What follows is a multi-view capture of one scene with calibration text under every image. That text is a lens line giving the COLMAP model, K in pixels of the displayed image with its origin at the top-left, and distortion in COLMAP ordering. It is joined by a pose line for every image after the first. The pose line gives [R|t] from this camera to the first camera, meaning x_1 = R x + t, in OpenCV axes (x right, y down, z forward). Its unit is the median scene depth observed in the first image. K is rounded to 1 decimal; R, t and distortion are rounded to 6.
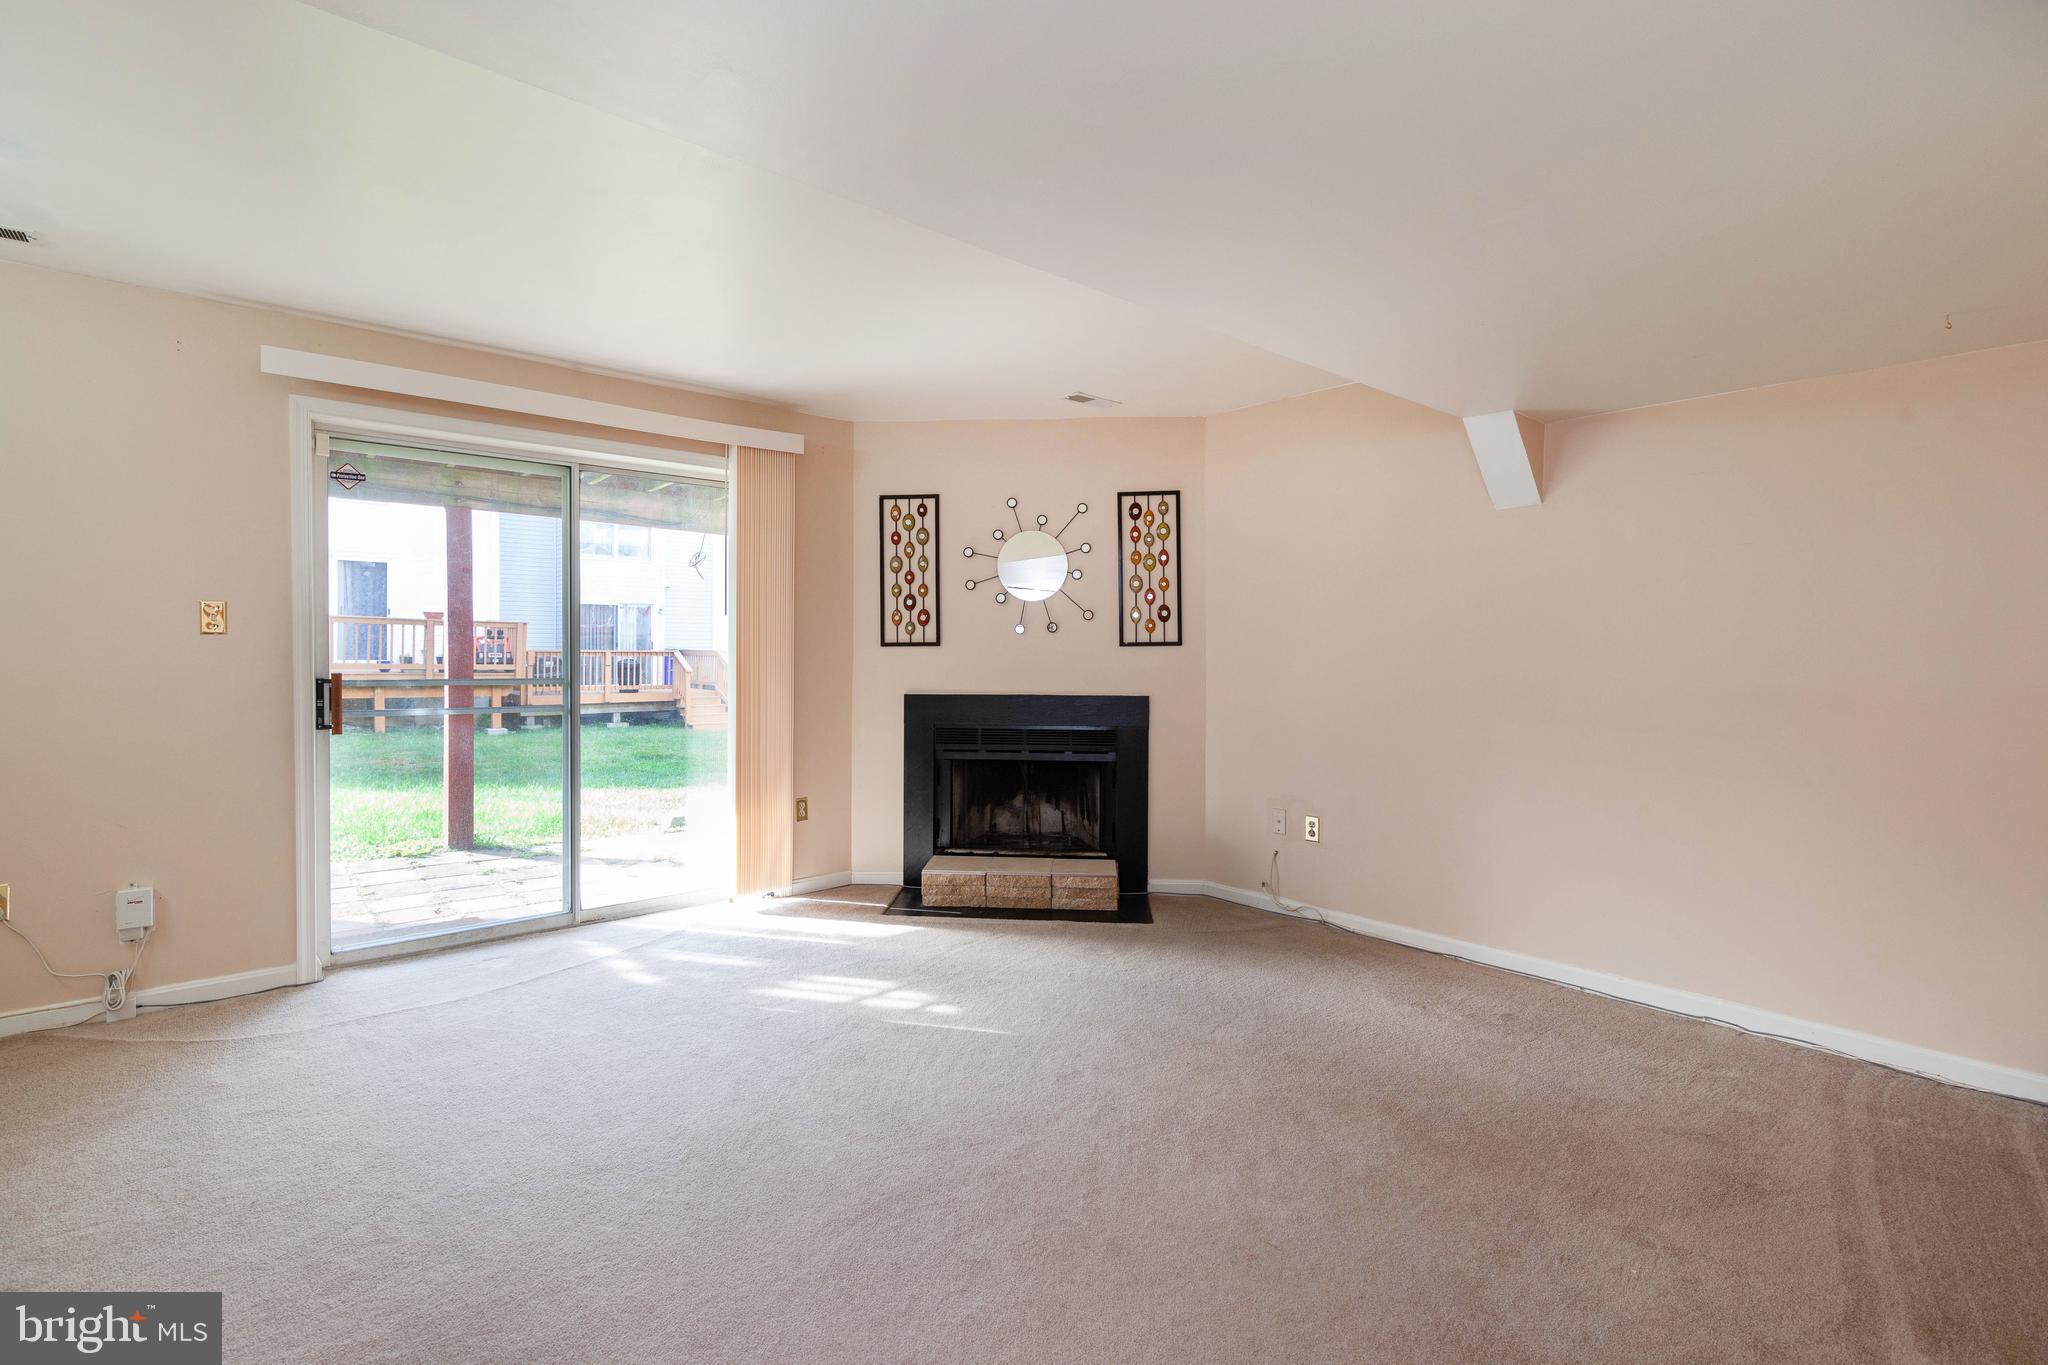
lens RADIAL K [[940.0, 0, 1024.9], [0, 940.0, 663.4], [0, 0, 1]] dist [-0.000179, 0.000010]
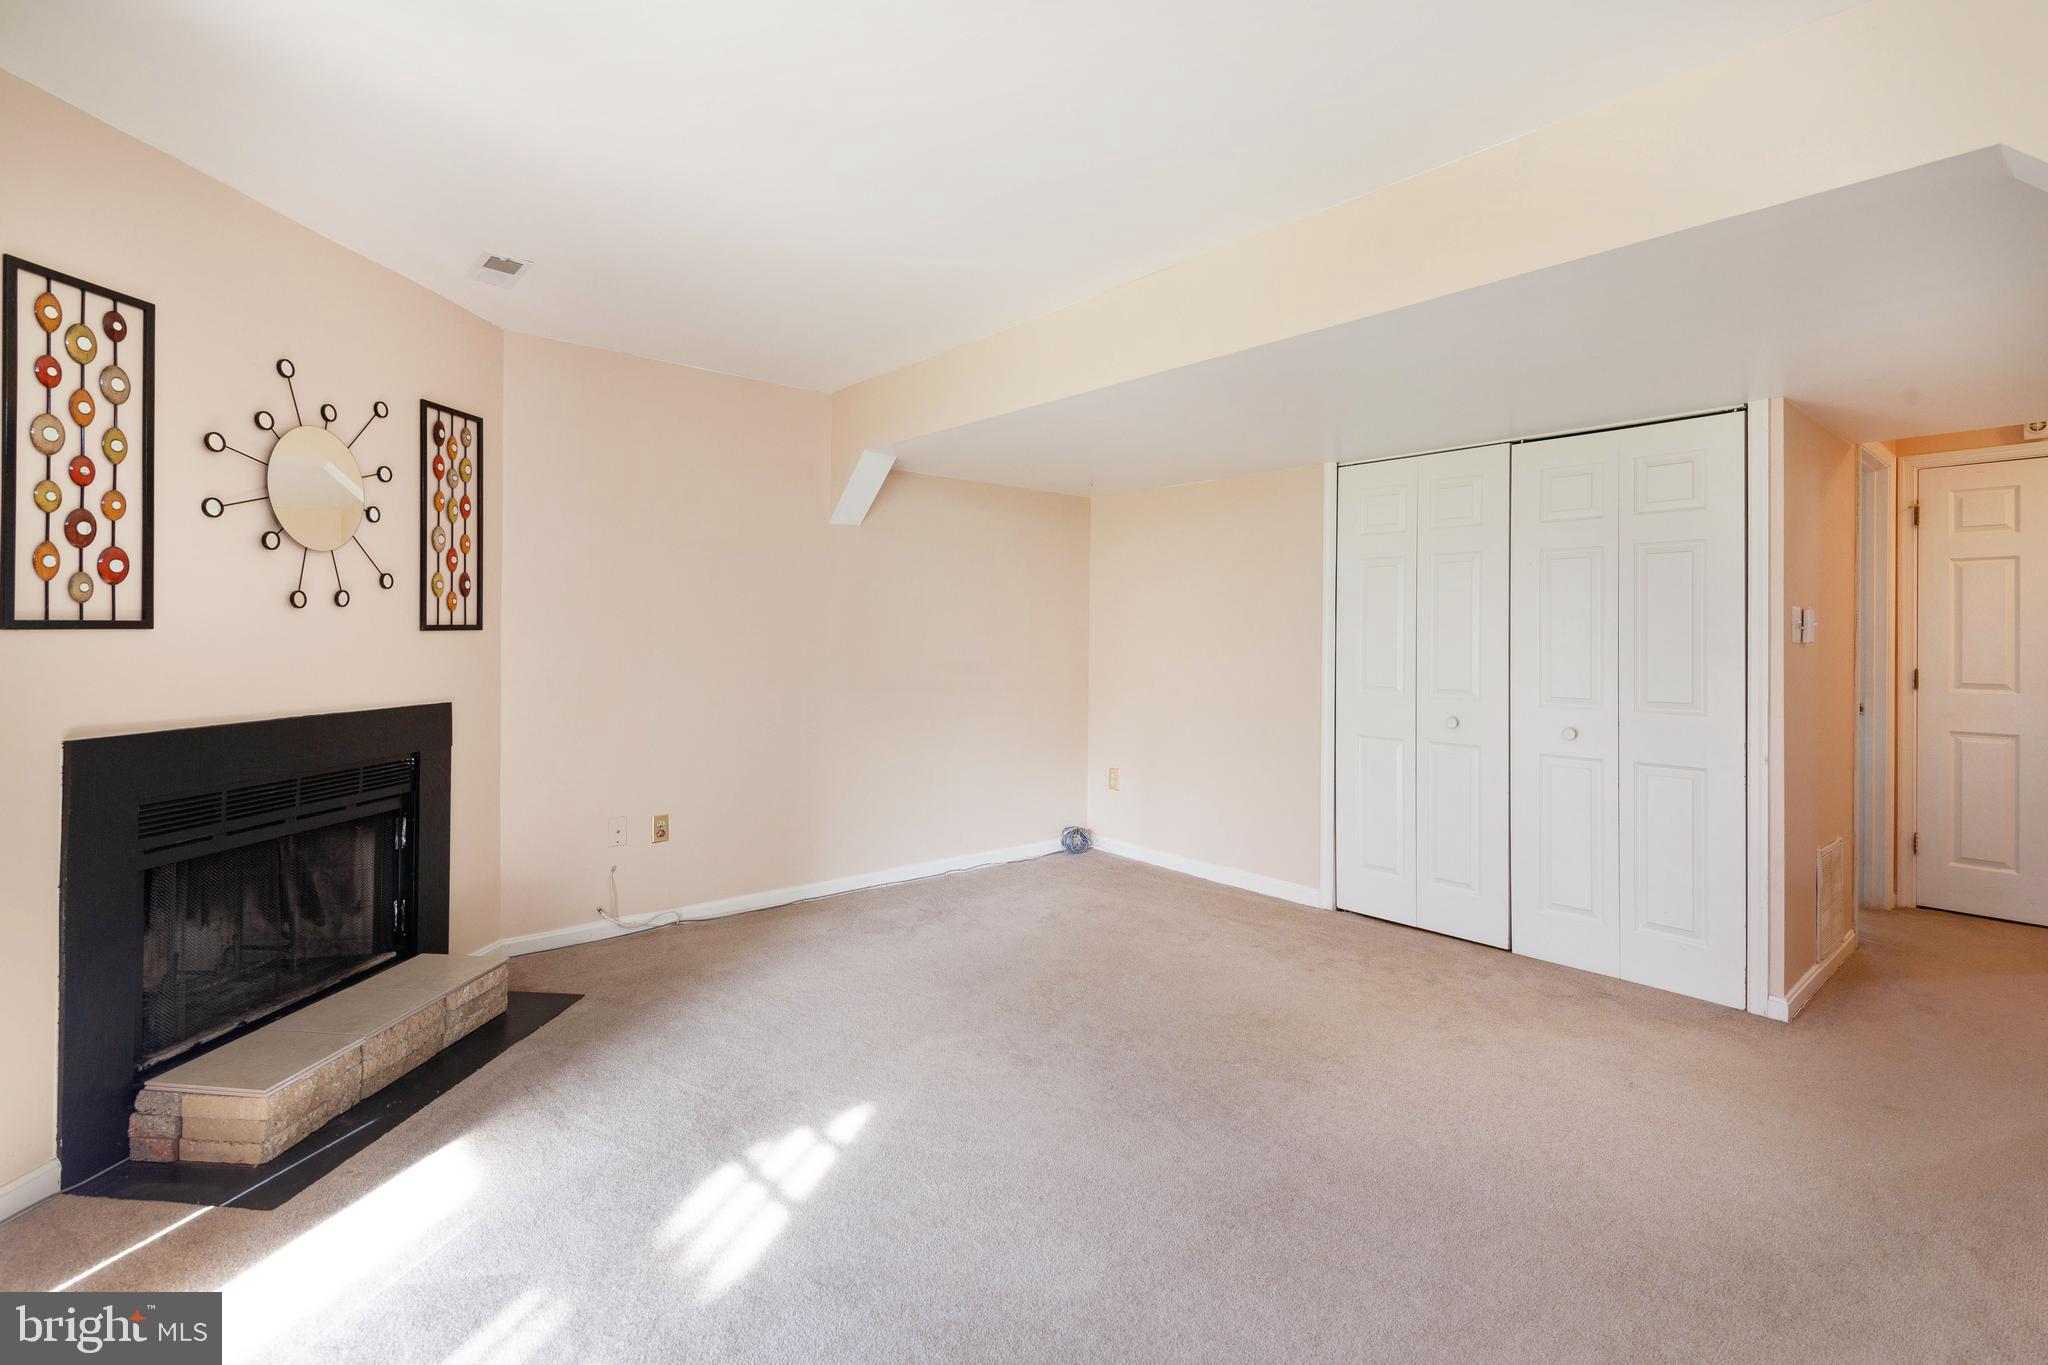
lens RADIAL K [[940.0, 0, 1014.3], [0, 940.0, 637.3], [0, 0, 1]] dist [-0.000179, 0.000010]
pose [[0.020076, -0.004160, 0.999790, -0.550411], [0.008914, 0.999952, 0.003982, -0.012351], [-0.999759, 0.008832, 0.020112, 0.561927]]
